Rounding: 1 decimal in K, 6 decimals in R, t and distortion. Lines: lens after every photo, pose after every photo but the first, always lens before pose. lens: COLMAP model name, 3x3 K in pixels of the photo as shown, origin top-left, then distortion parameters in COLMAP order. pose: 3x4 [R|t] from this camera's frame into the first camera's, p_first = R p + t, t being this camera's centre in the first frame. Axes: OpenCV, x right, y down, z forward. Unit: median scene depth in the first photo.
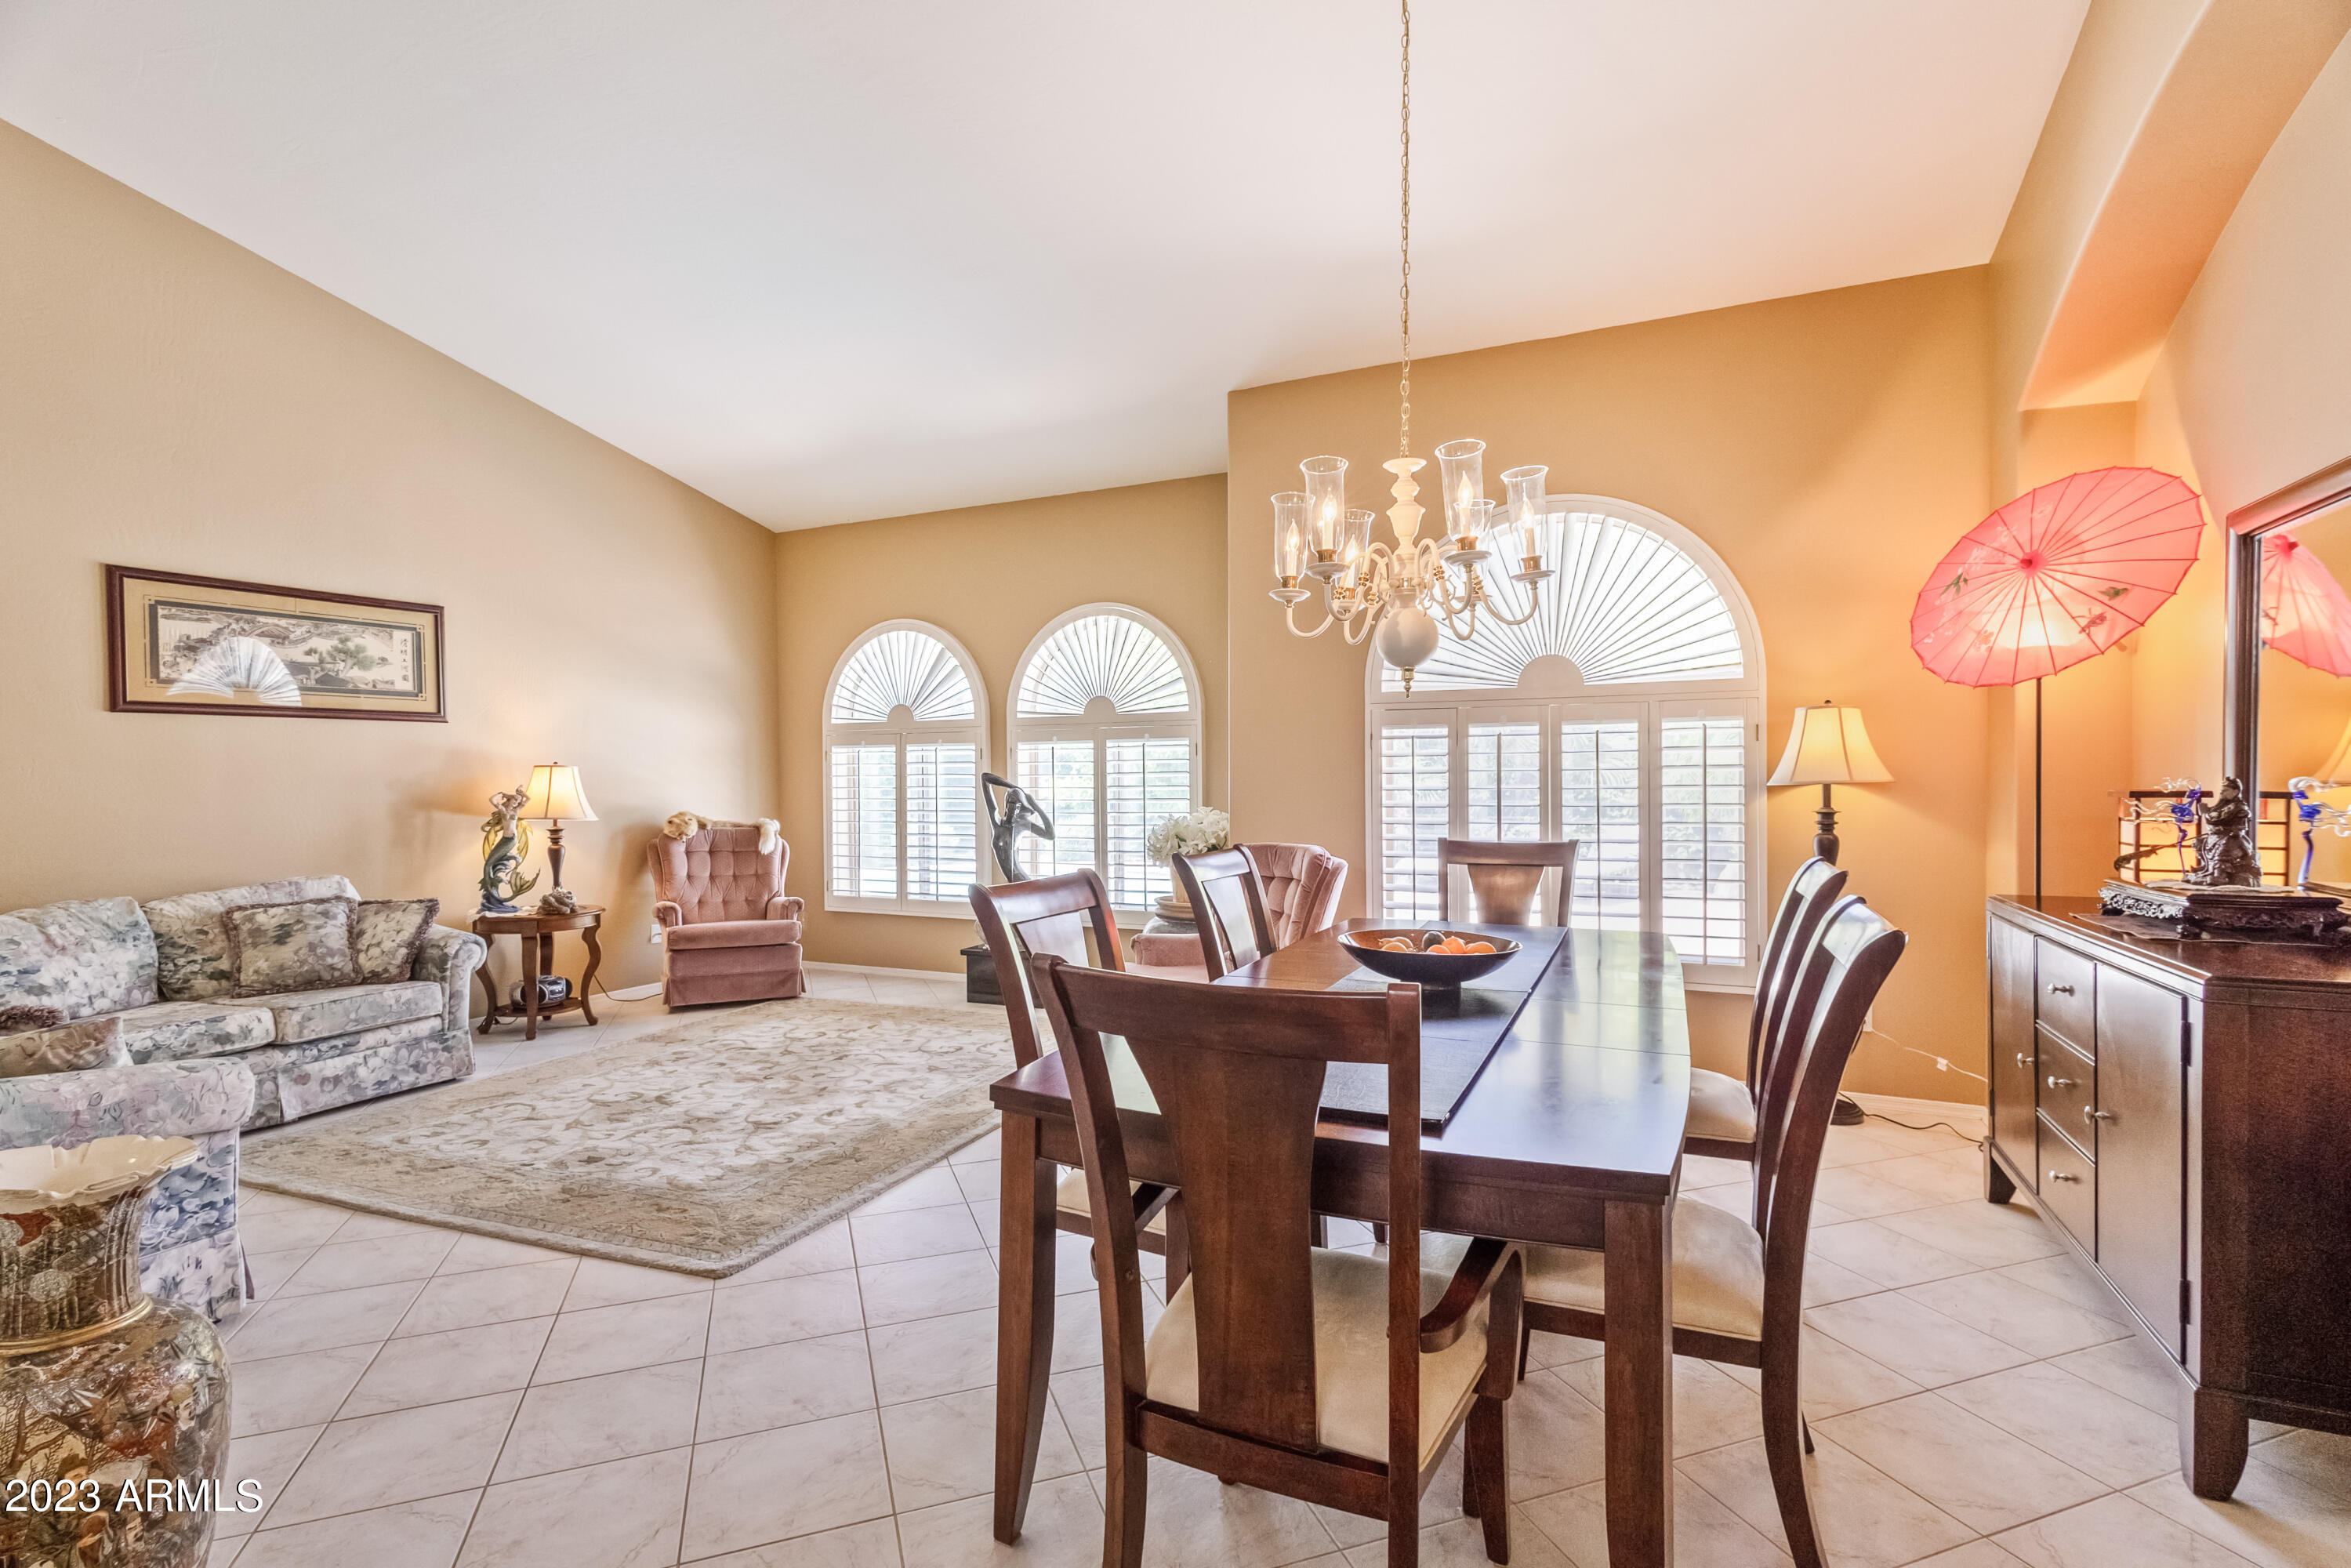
lens RADIAL K [[1100.0, 0, 1171.1], [0, 1100.0, 778.8], [0, 0, 1]] dist [0.001280, 0.000701]
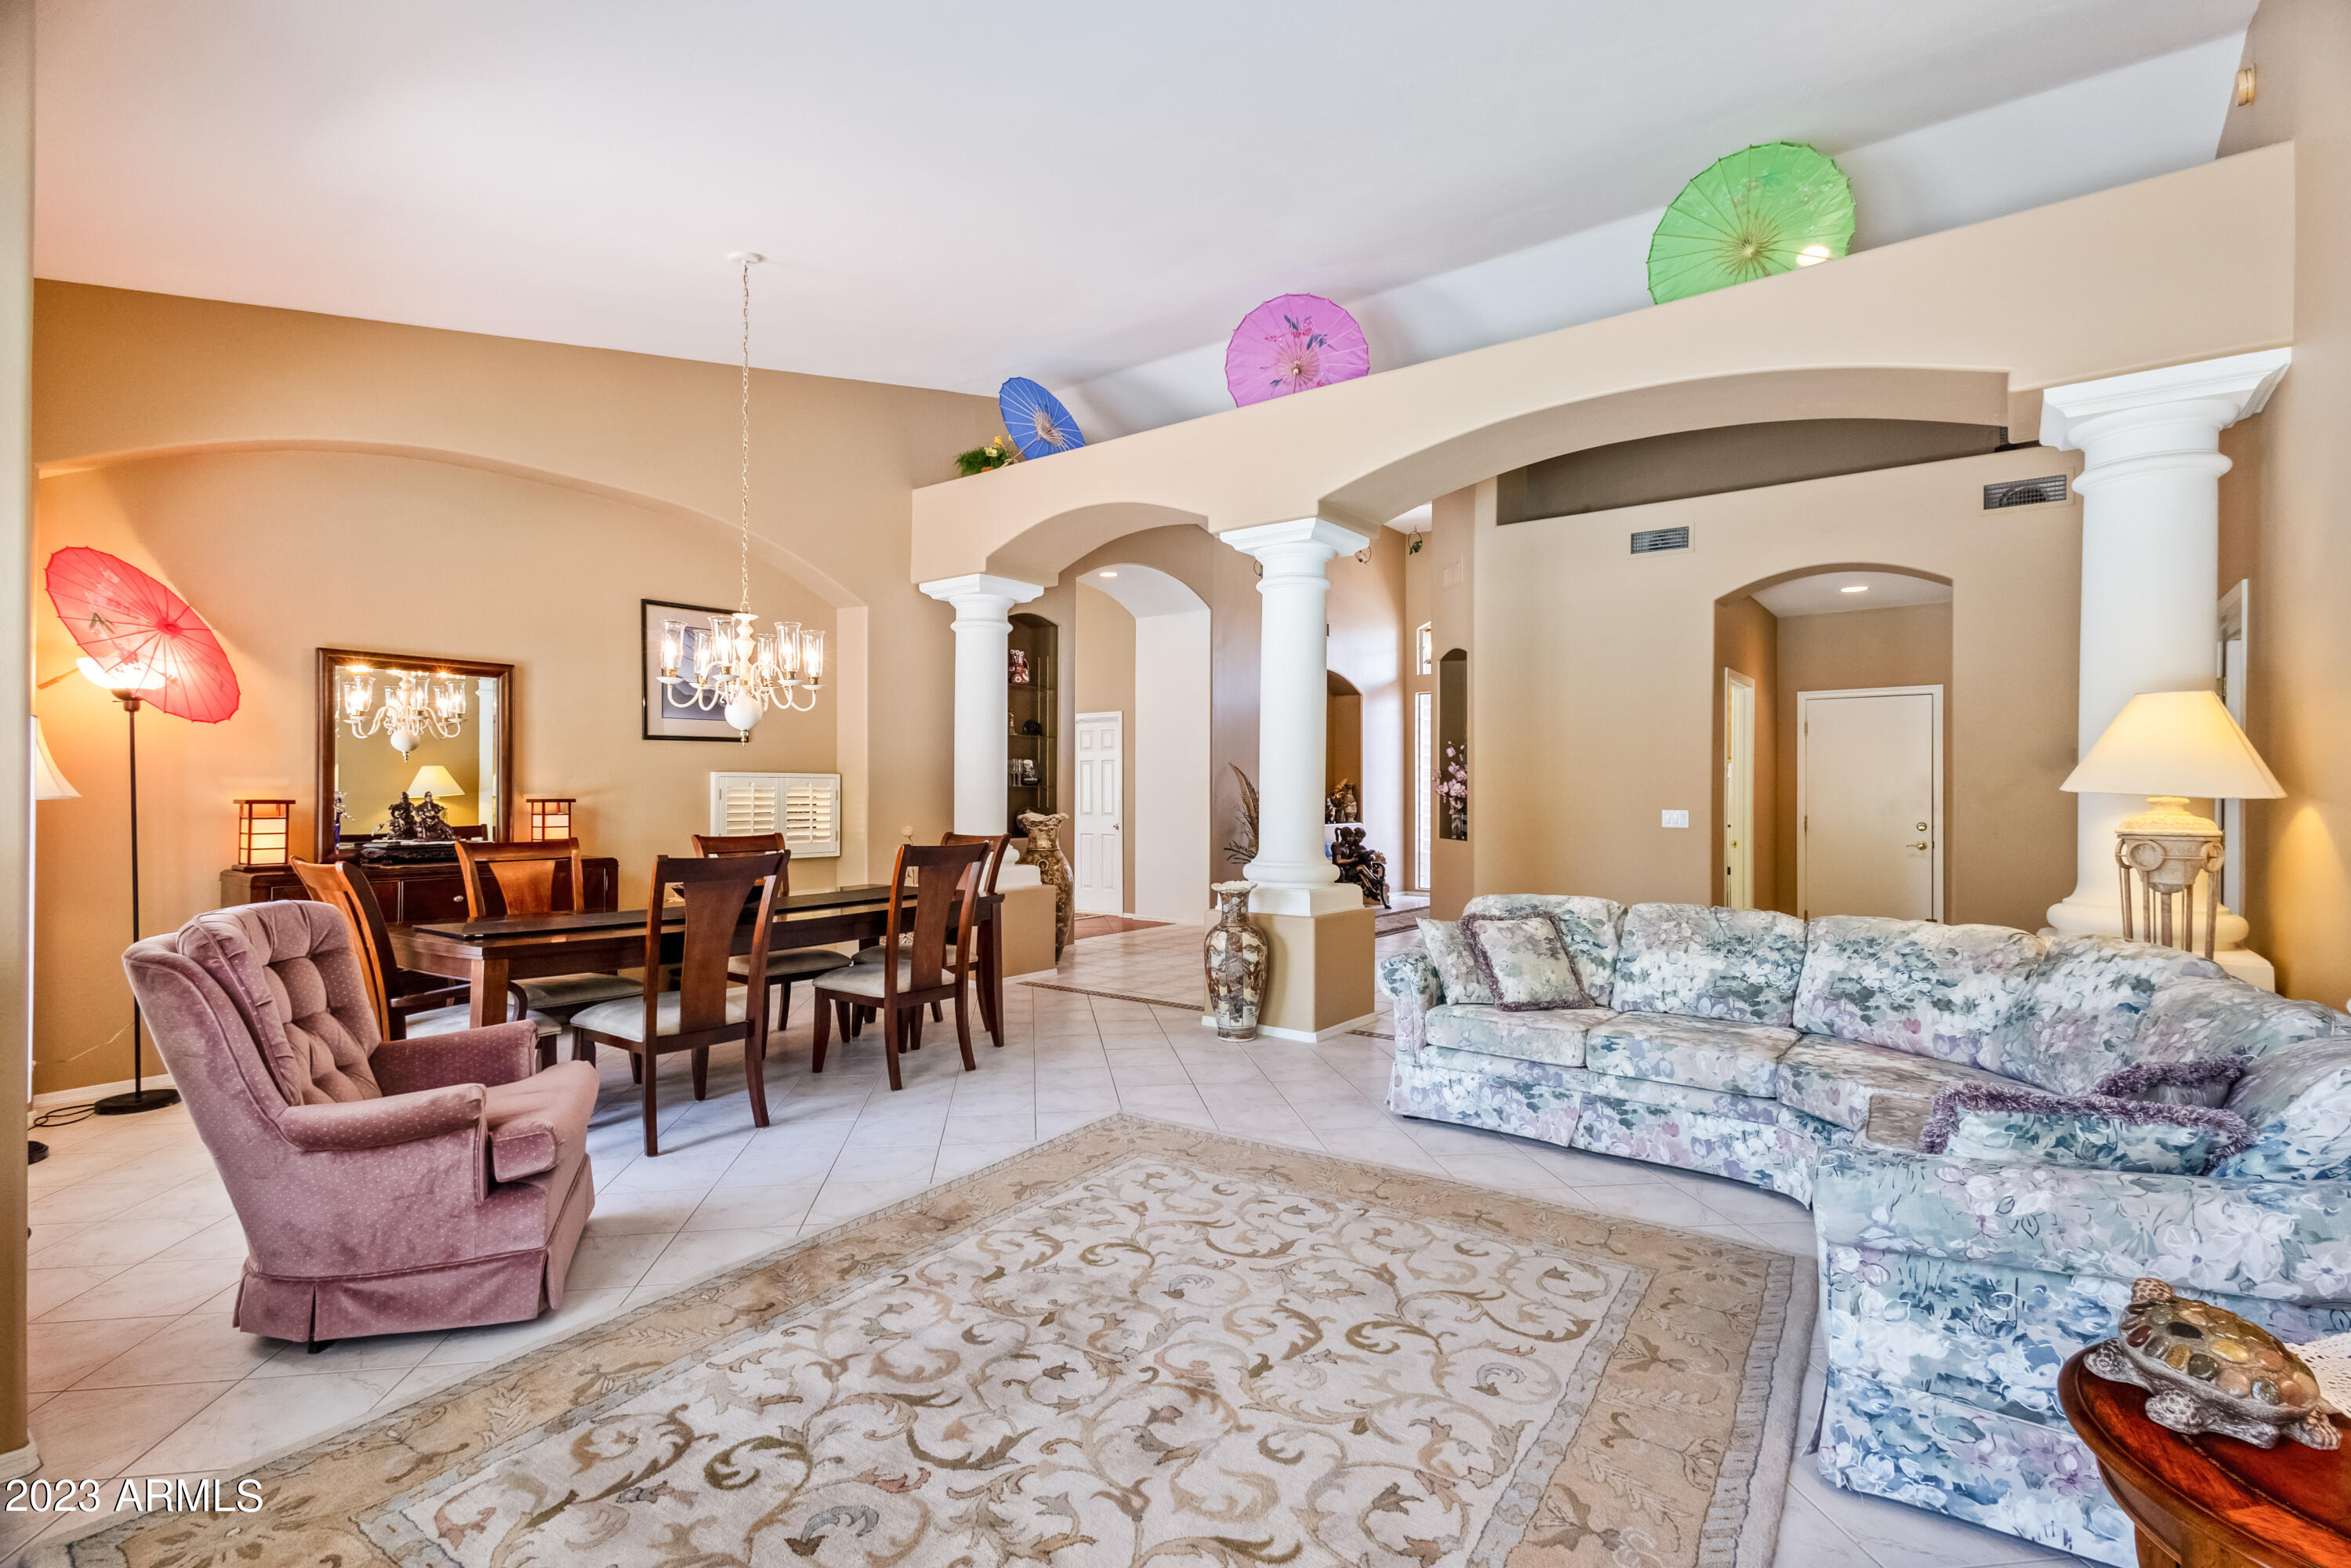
lens RADIAL K [[1100.0, 0, 1188.0], [0, 1100.0, 784.8], [0, 0, 1]] dist [0.001280, 0.000701]
pose [[-0.981193, 0.002132, 0.193017, -0.542692], [0.001925, 0.999997, -0.001259, -0.004202], [-0.193019, -0.000864, -0.981195, 1.688373]]
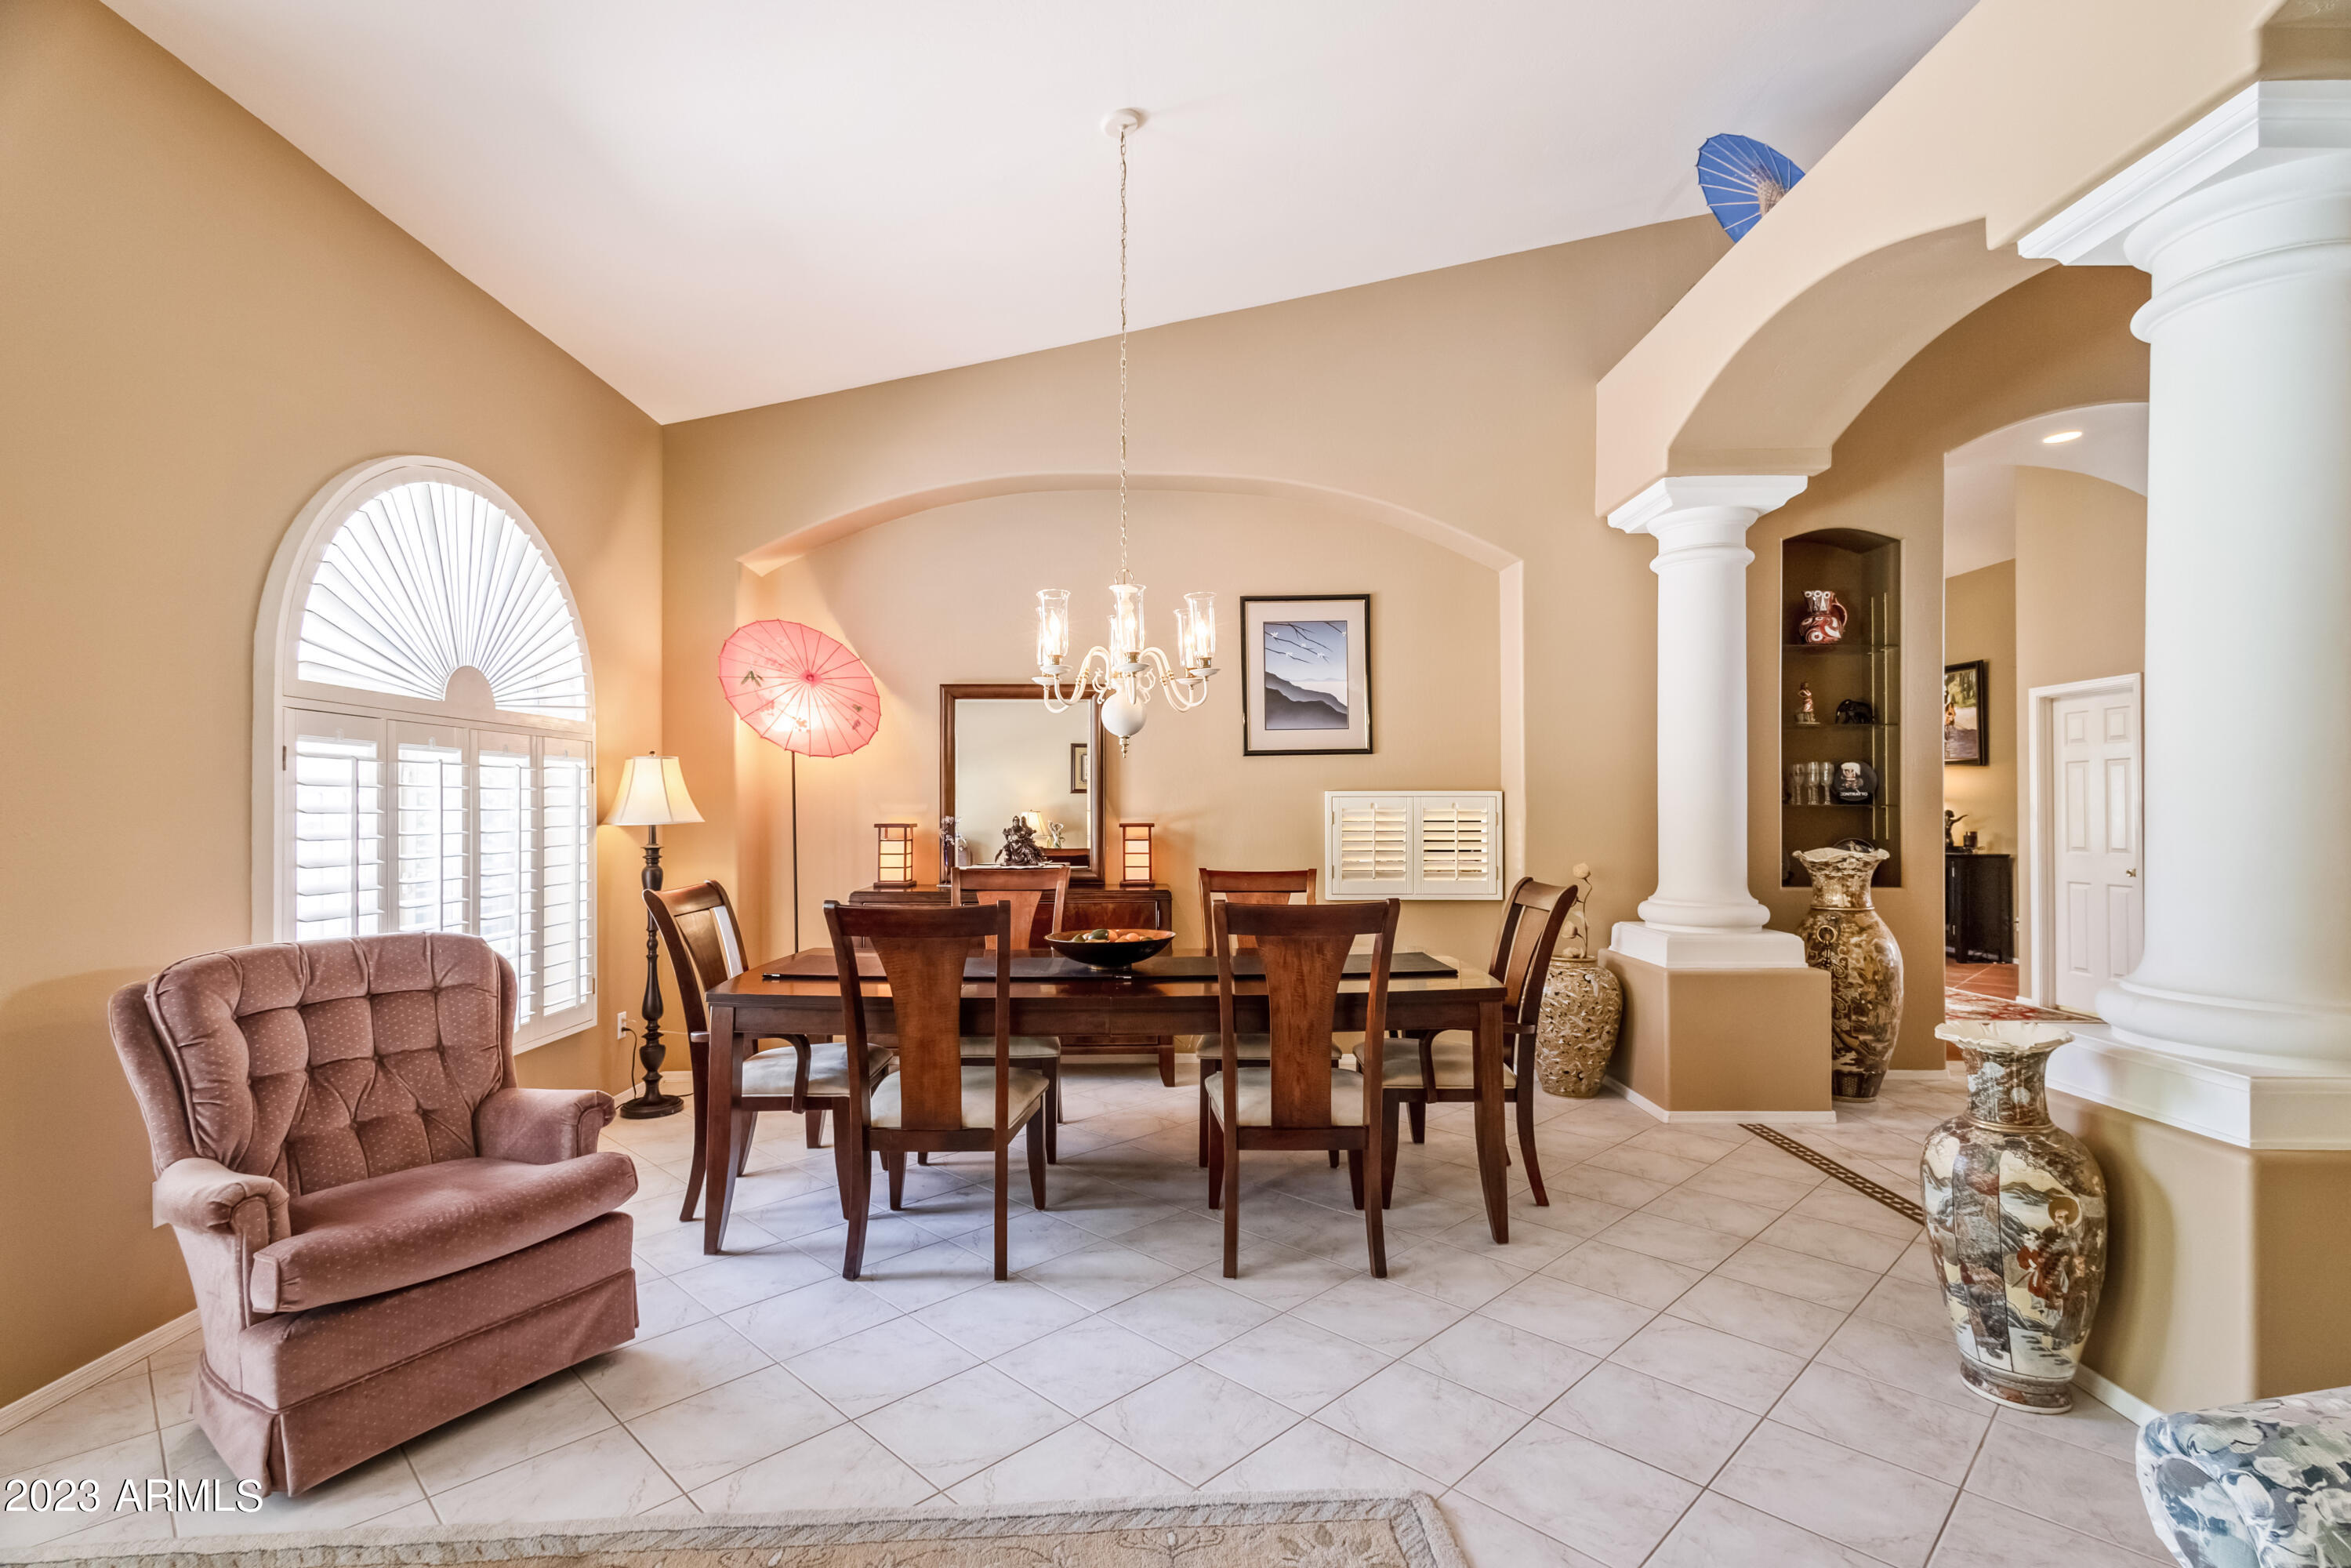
lens RADIAL K [[1100.0, 0, 1172.5], [0, 1100.0, 804.2], [0, 0, 1]] dist [0.001280, 0.000701]
pose [[-0.427576, 0.012298, 0.903896, -0.677453], [0.008780, 0.999917, -0.009451, -0.000856], [-0.903937, 0.003895, -0.427648, 0.989772]]
